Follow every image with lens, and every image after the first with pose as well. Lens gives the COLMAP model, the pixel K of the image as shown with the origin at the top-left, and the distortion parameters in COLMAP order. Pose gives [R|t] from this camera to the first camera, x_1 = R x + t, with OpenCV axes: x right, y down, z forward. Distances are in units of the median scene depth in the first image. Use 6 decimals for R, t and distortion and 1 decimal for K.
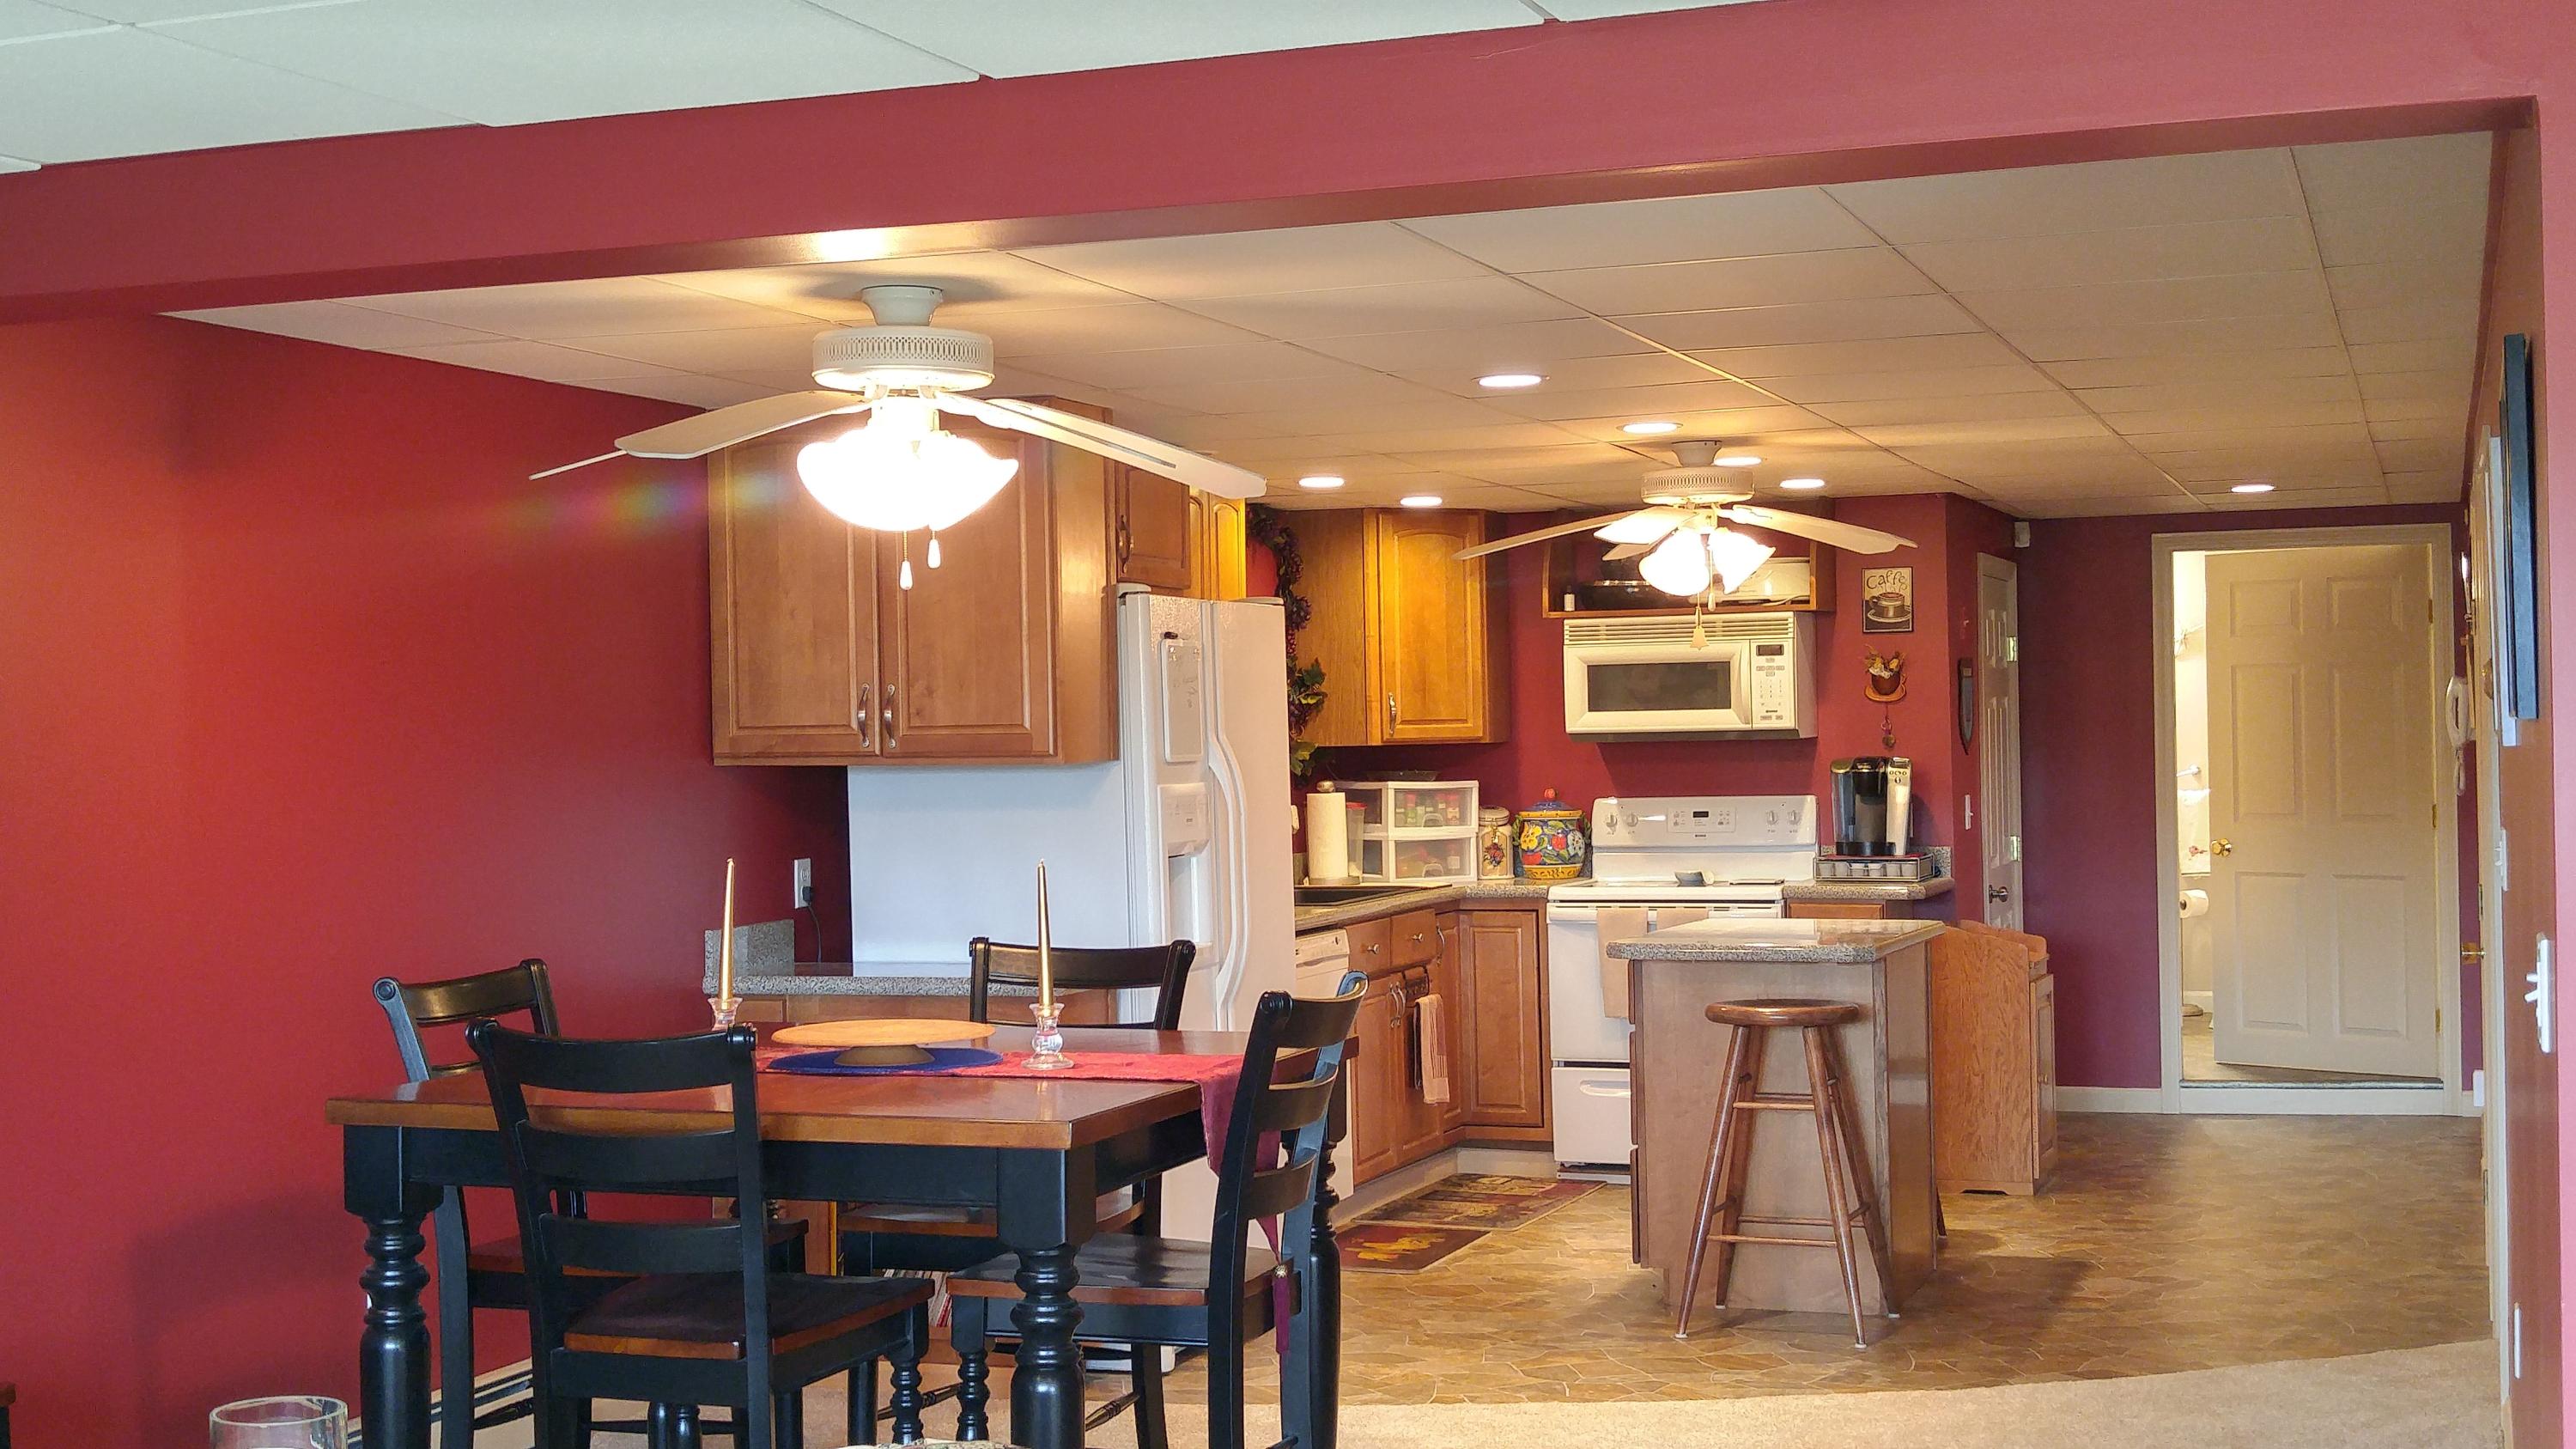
lens RADIAL K [[1951.6, 0, 1312.7], [0, 1951.6, 736.4], [0, 0, 1]] dist [0.145337, -0.363639]
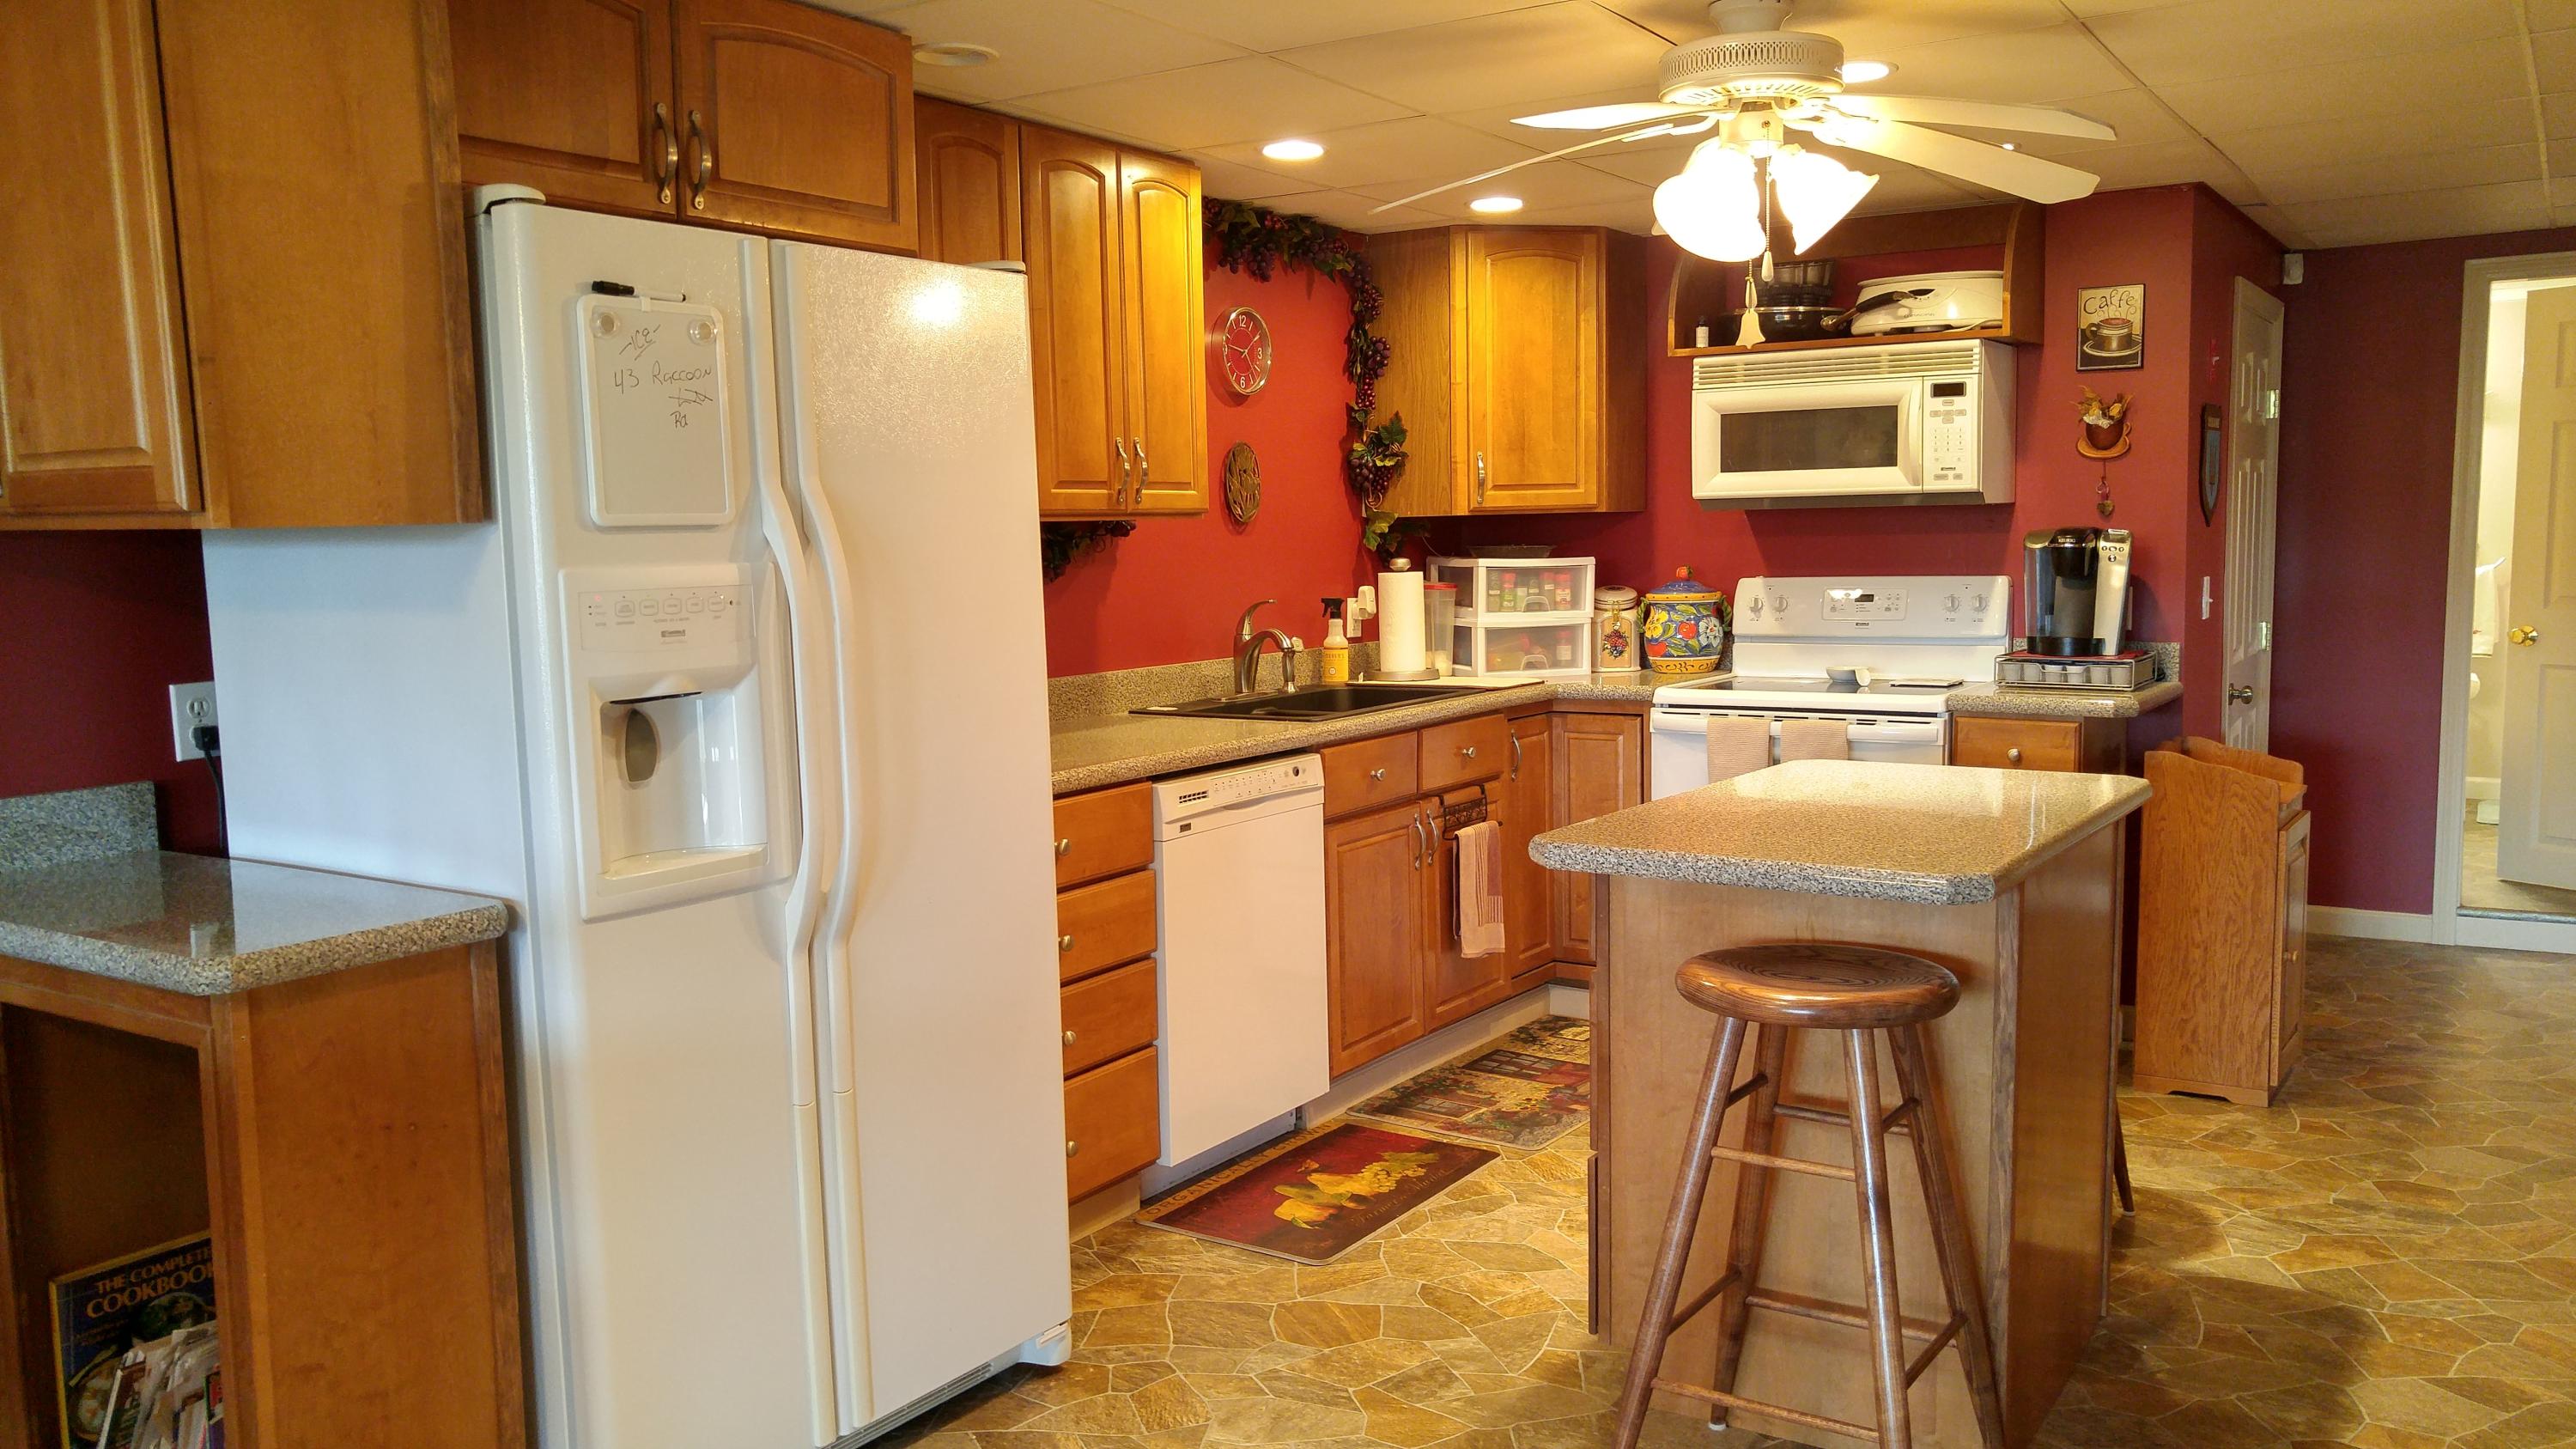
lens RADIAL K [[1990.8, 0, 1120.4], [0, 1990.8, 700.4], [0, 0, 1]] dist [-0.011285, -0.005222]
pose [[0.983521, 0.016414, -0.180049, 0.045471], [0.000916, 0.995405, 0.095748, 0.002257], [0.180793, -0.094335, 0.978987, 0.133017]]
